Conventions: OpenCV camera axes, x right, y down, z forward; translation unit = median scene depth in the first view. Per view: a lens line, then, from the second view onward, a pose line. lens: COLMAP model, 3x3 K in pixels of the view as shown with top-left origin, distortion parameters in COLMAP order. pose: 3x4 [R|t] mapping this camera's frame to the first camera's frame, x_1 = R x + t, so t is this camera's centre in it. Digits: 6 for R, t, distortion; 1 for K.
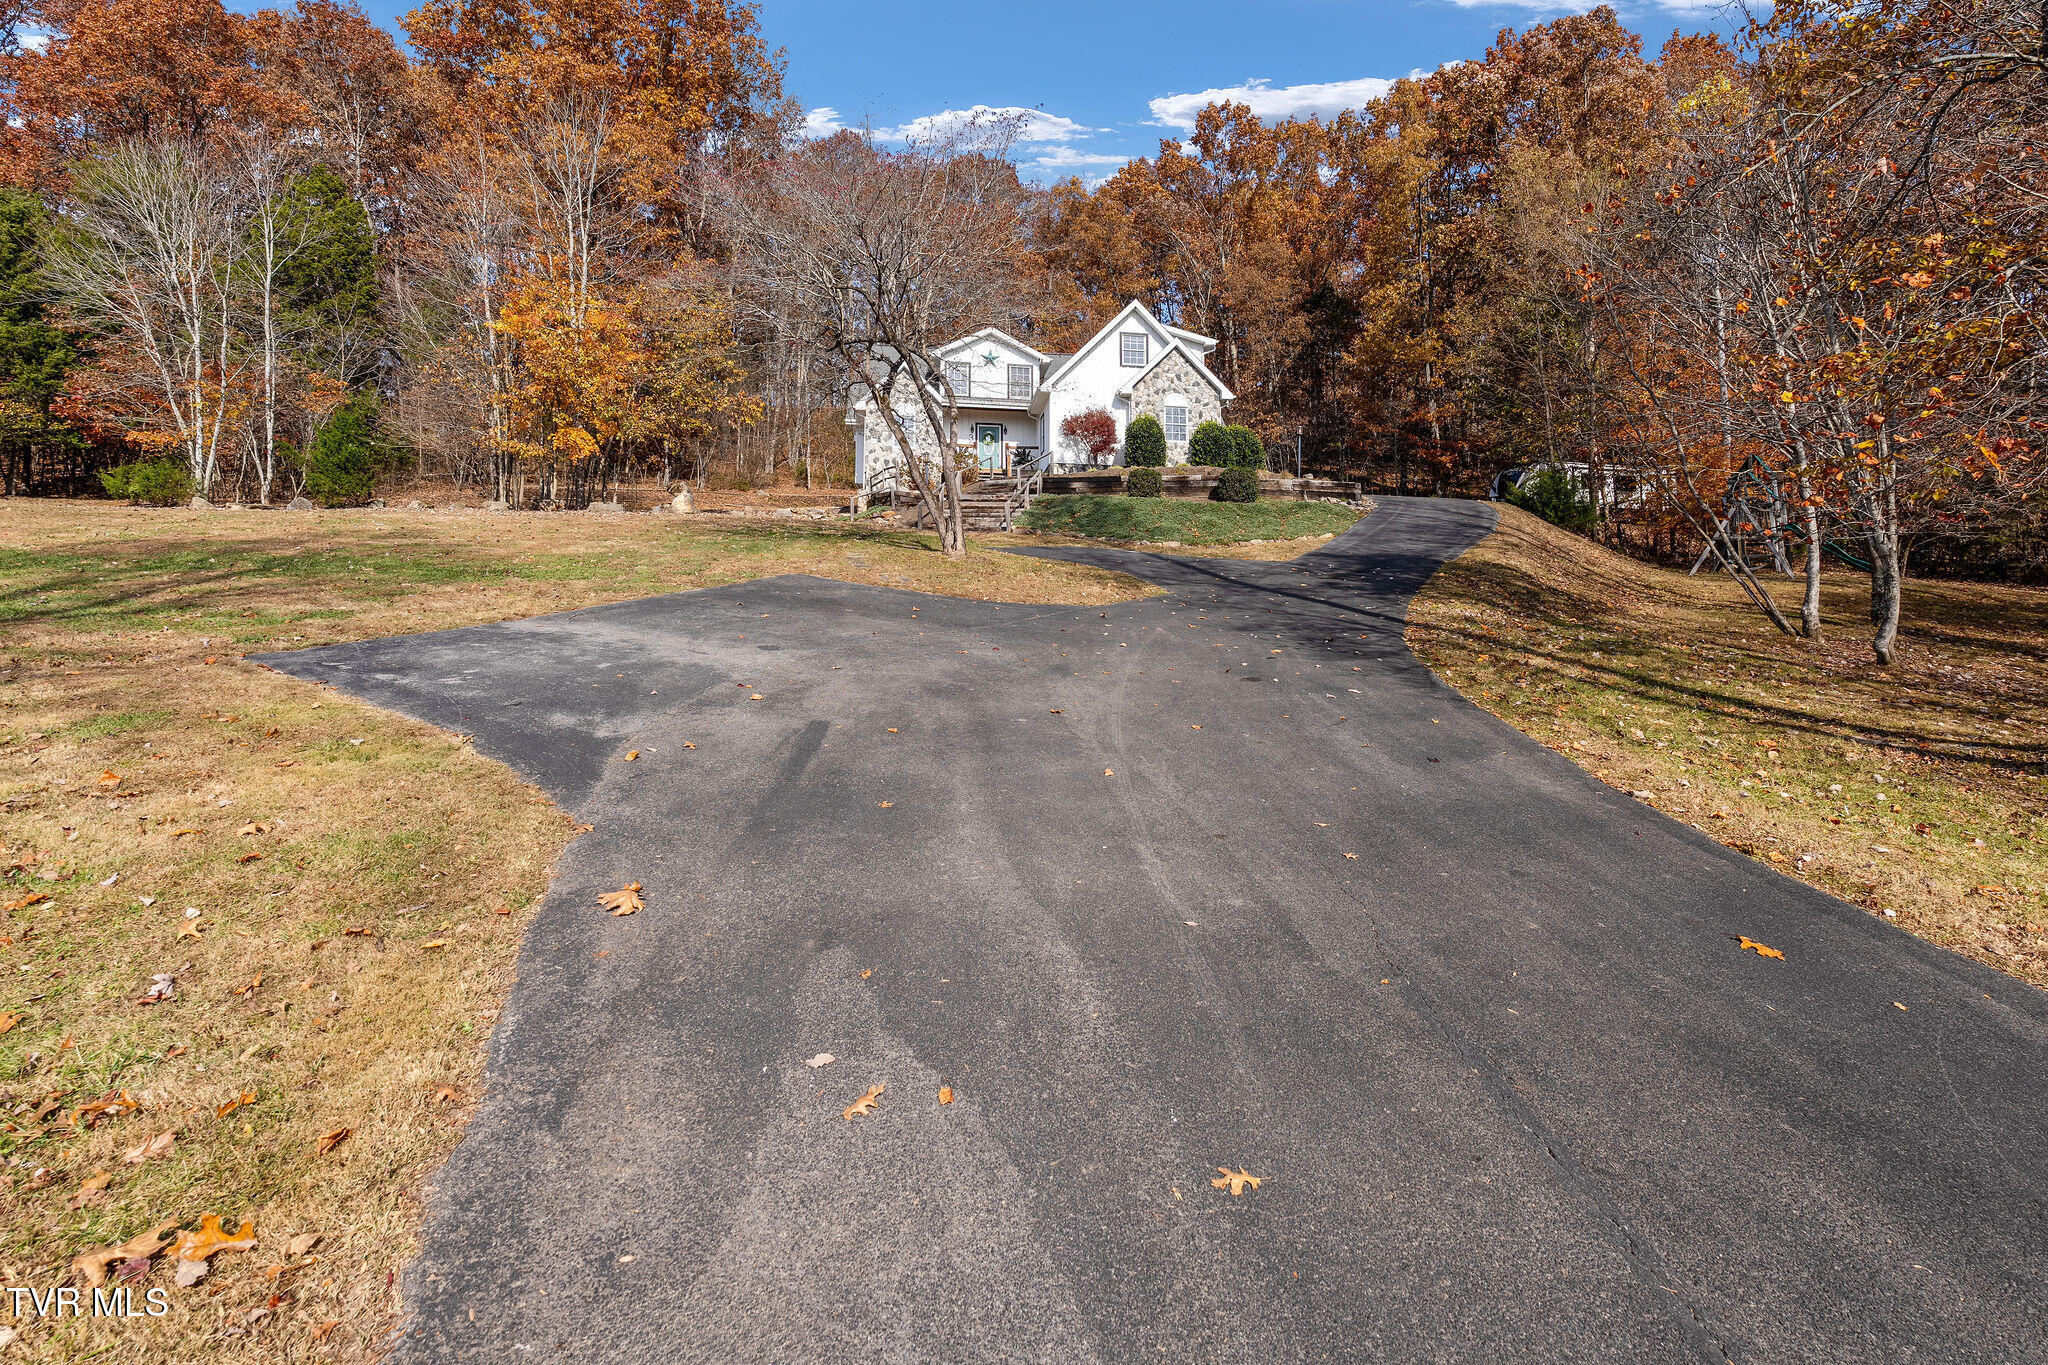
lens RADIAL K [[904.8, 0, 1060.3], [0, 904.8, 603.3], [0, 0, 1]] dist [-0.000873, -0.000038]
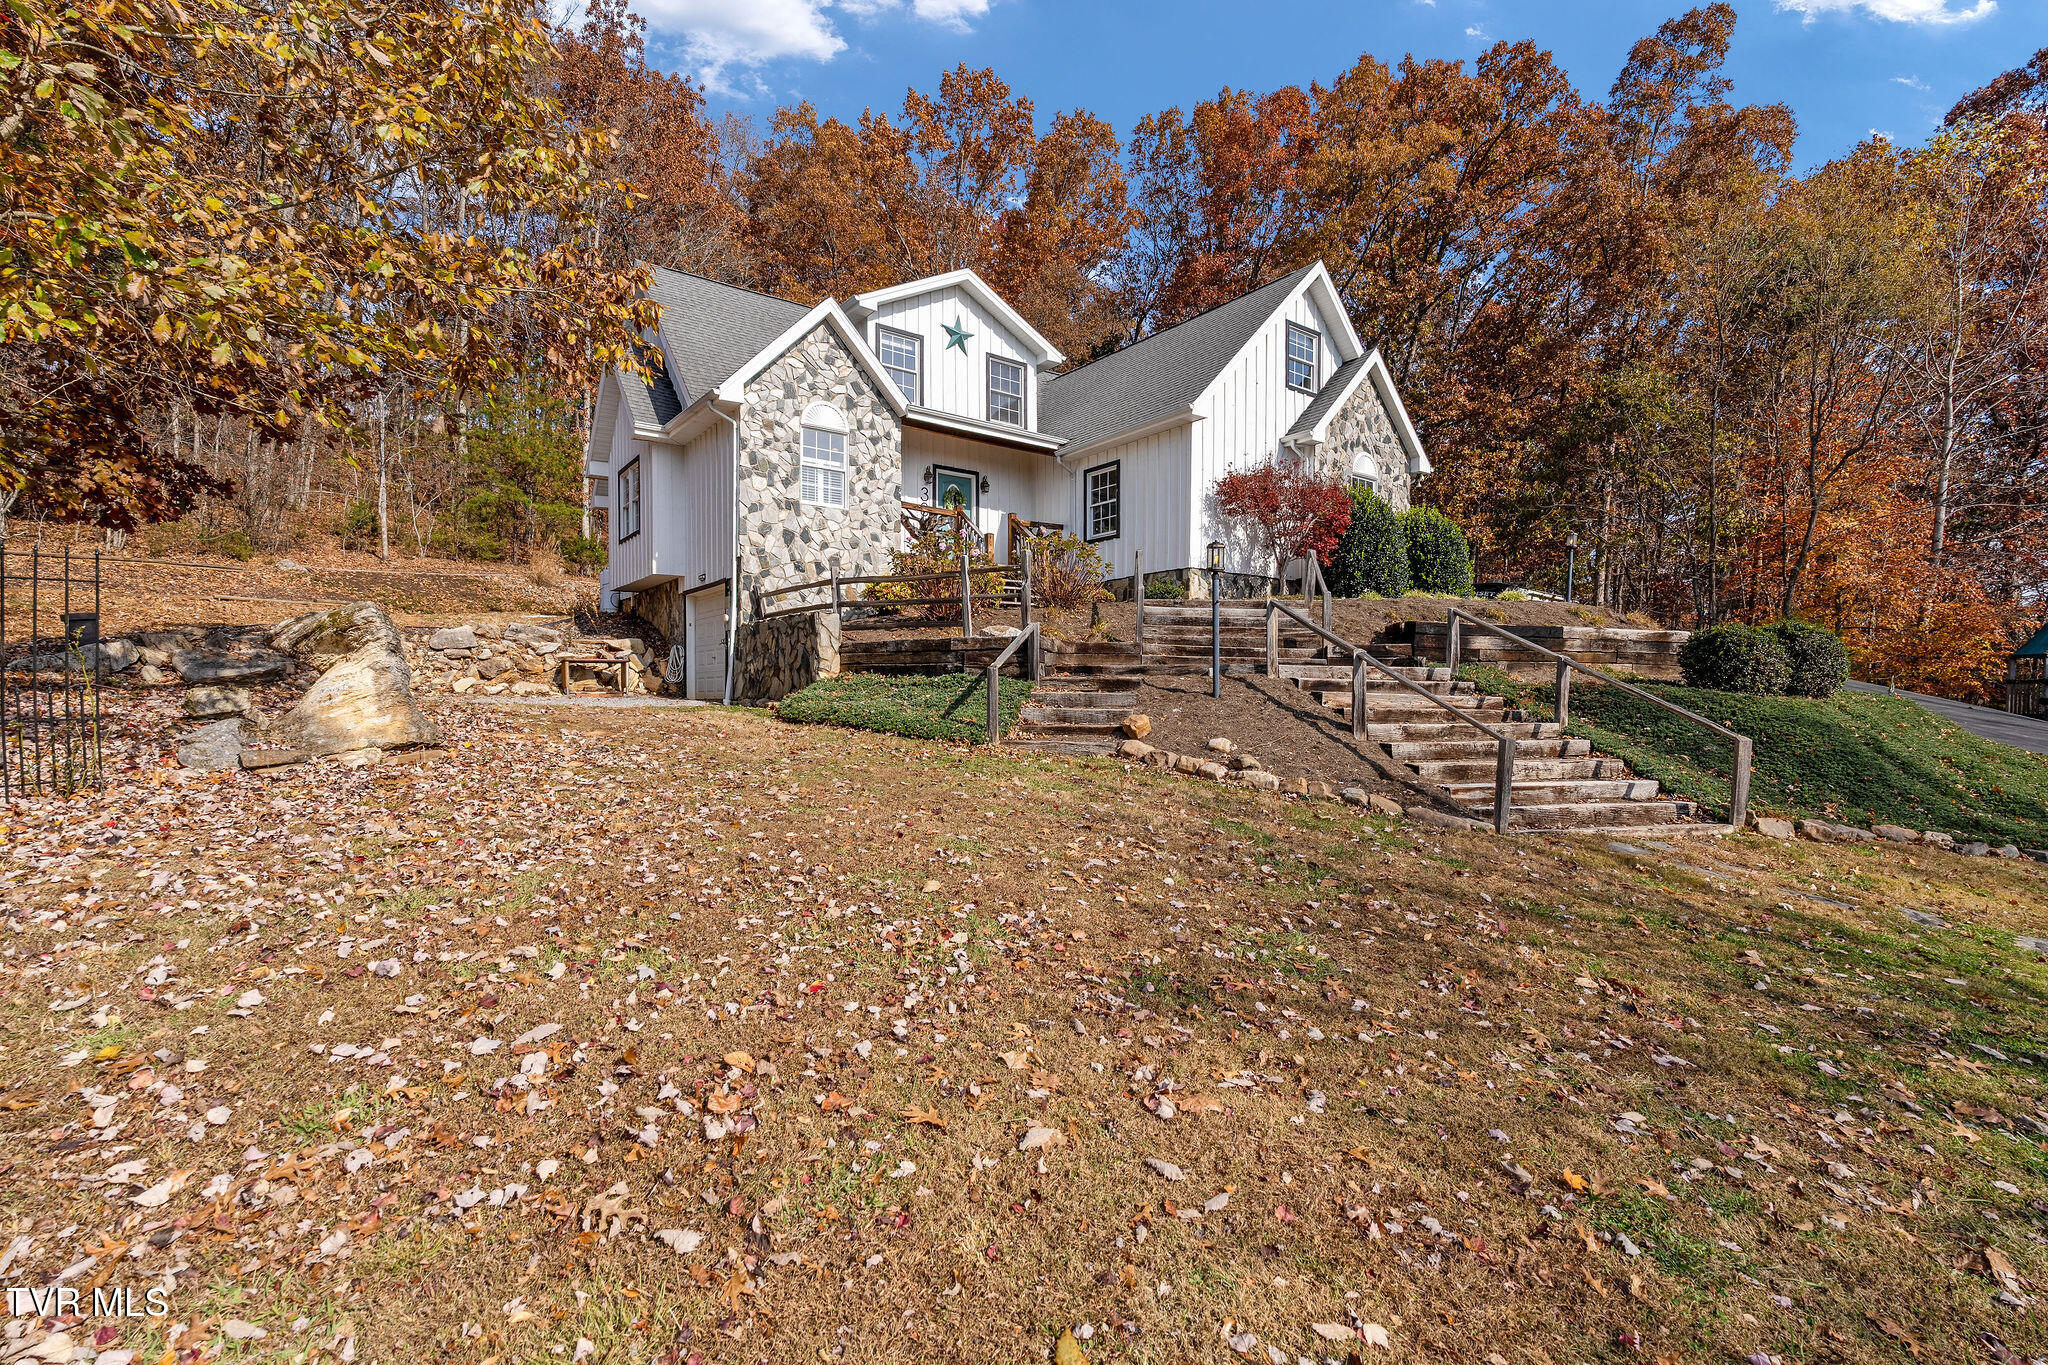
lens RADIAL K [[917.2, 0, 1027.4], [0, 917.2, 710.1], [0, 0, 1]] dist [-0.004460, -0.000395]
pose [[0.881375, -0.018131, 0.472068, -0.319688], [-0.000292, 0.999242, 0.038923, -0.096812], [-0.472416, -0.034444, 0.880702, 0.599959]]
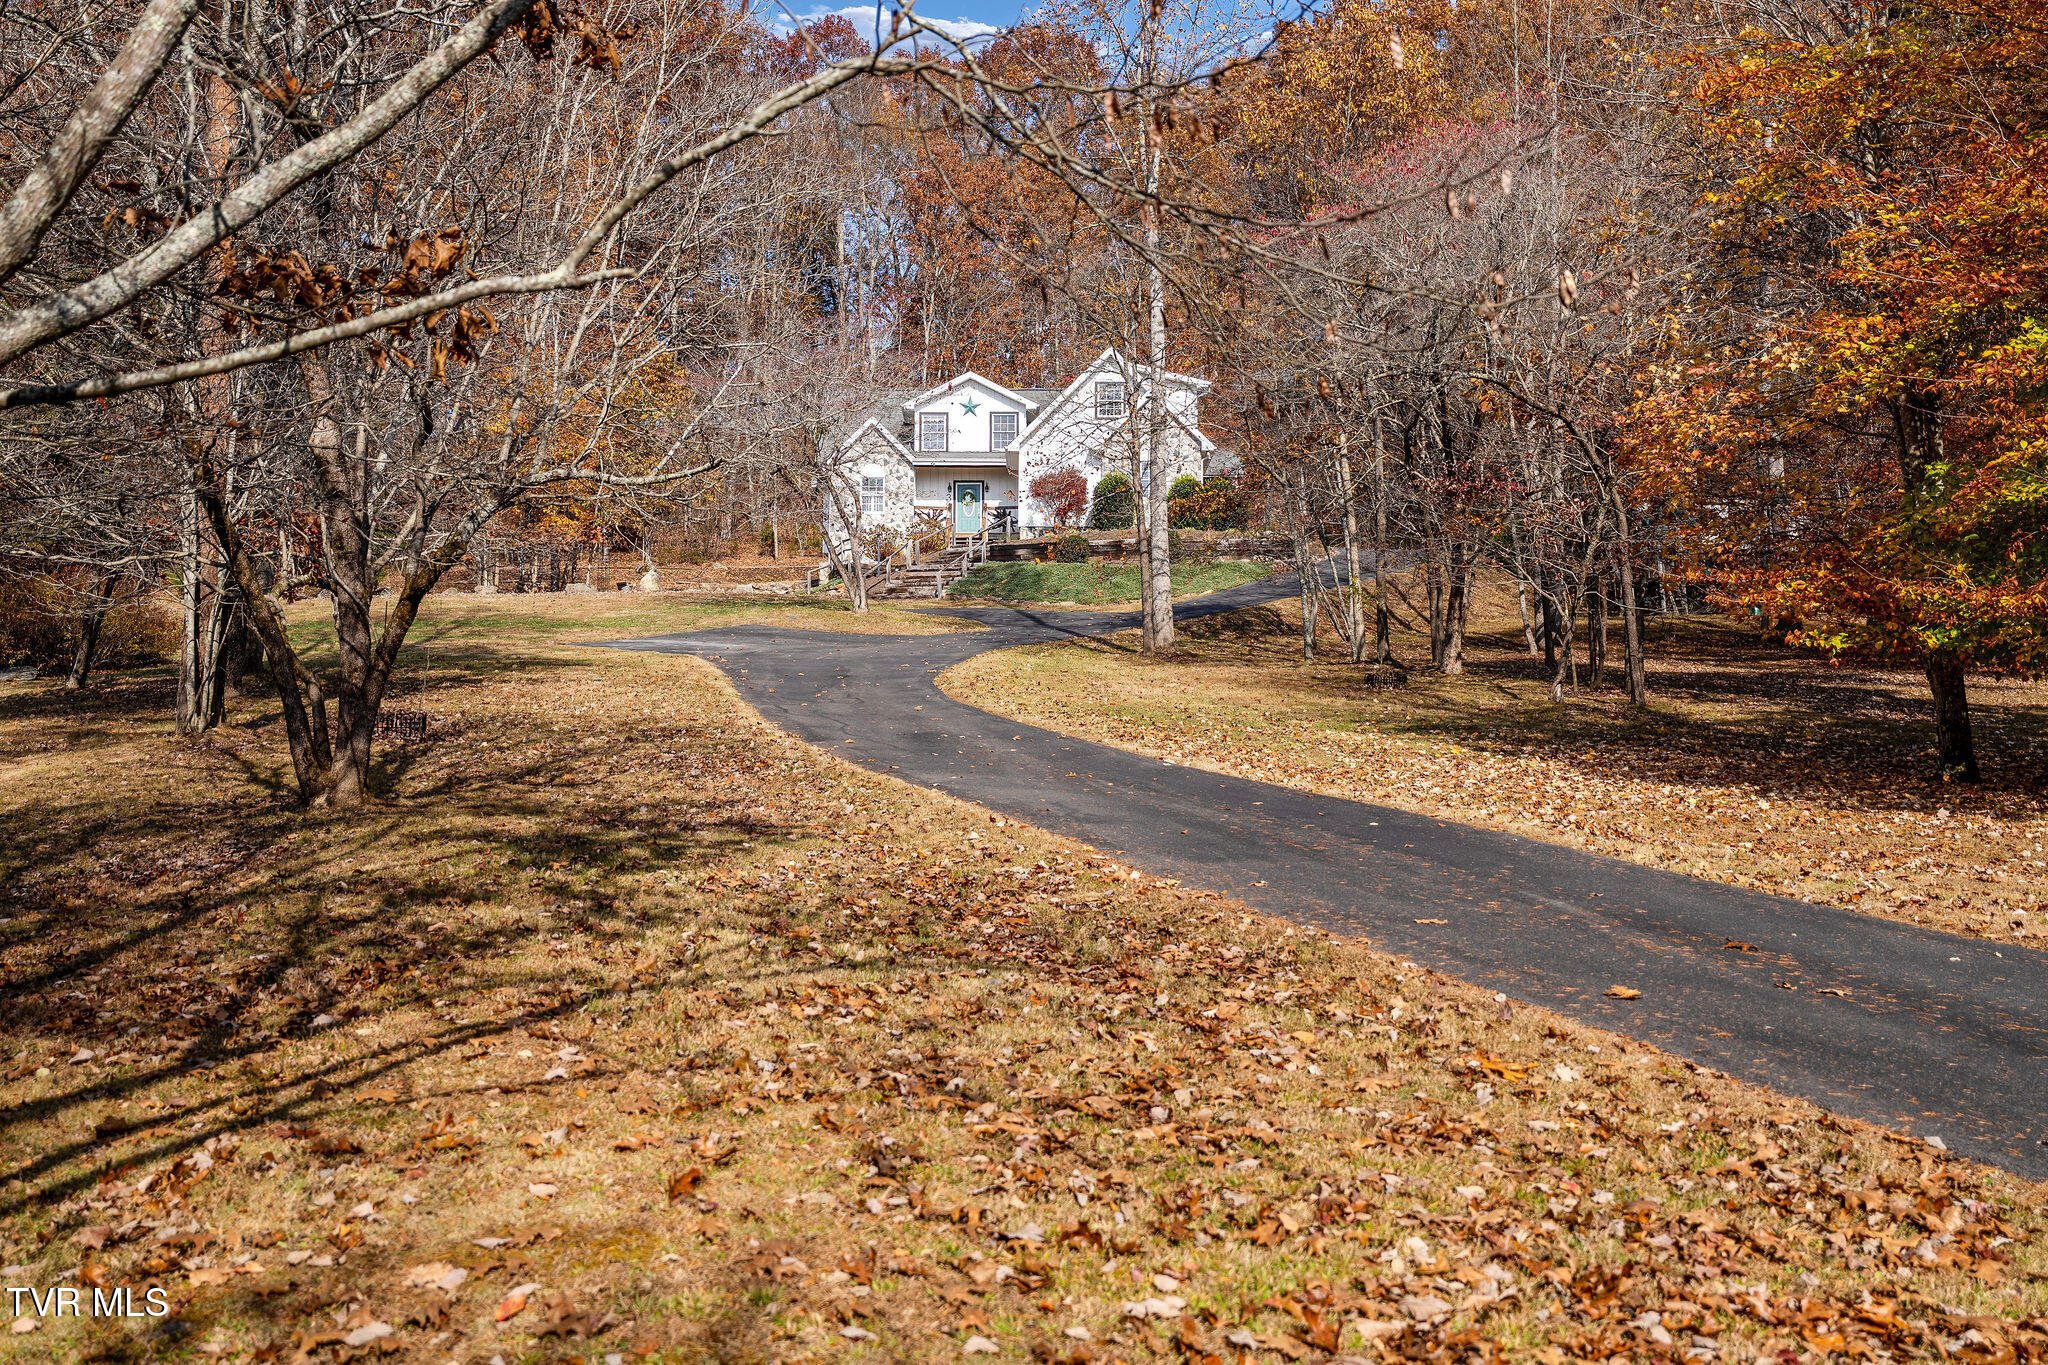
lens RADIAL K [[2093.1, 0, 1026.0], [0, 2093.1, 730.5], [0, 0, 1]] dist [0.008515, 0.010068]
pose [[0.986309, -0.020134, -0.163672, 0.342776], [0.015443, 0.999434, -0.029881, 0.119007], [0.164181, 0.026944, 0.986062, -1.116362]]
